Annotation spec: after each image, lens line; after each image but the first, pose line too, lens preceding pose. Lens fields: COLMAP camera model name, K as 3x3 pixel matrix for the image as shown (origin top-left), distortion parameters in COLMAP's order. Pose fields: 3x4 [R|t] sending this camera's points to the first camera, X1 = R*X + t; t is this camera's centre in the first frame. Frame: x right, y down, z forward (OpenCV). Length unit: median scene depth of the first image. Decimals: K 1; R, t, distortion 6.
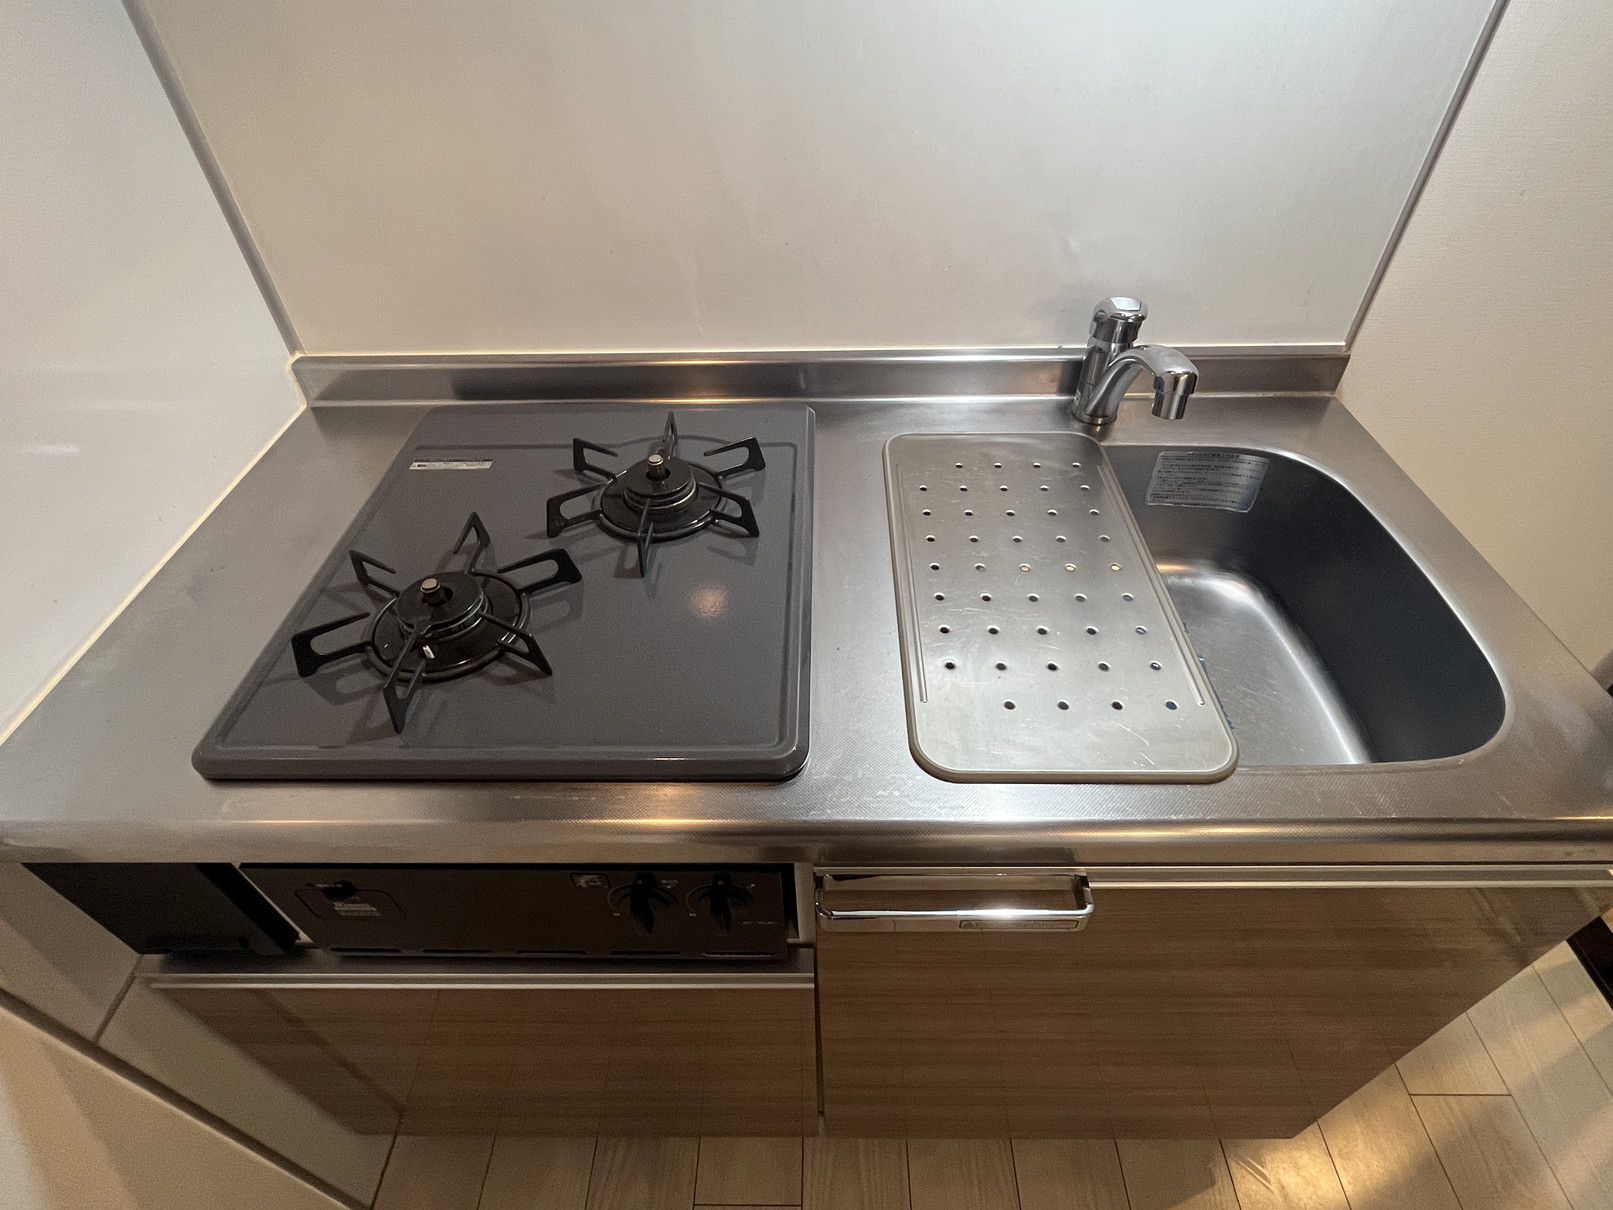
lens RADIAL K [[814.3, 0, 811.5], [0, 814.3, 610.5], [0, 0, 1]] dist [0.001186, 0.000876]
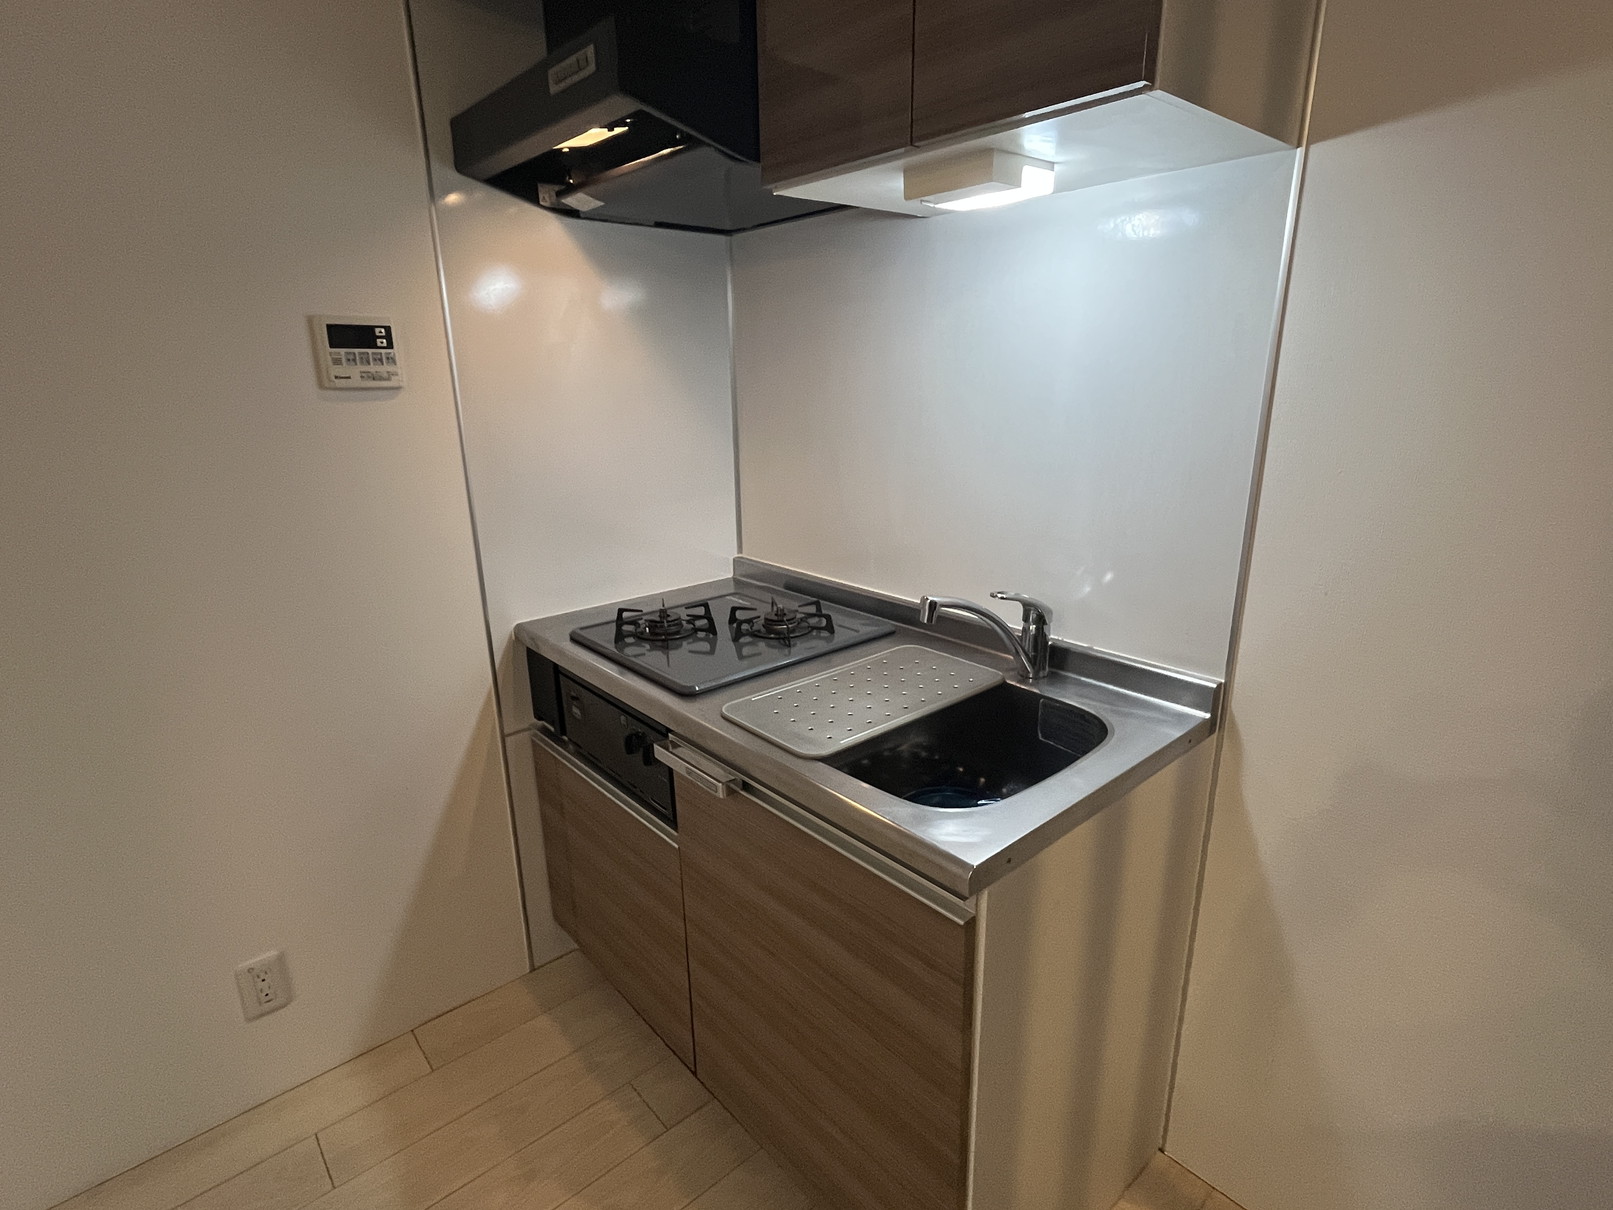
lens RADIAL K [[814.3, 0, 811.5], [0, 814.3, 610.5], [0, 0, 1]] dist [0.001186, 0.000876]
pose [[0.674568, 0.224230, -0.703334, 1.419235], [-0.504644, 0.835439, -0.217658, 0.253163], [0.538787, 0.501759, 0.676717, -0.399640]]
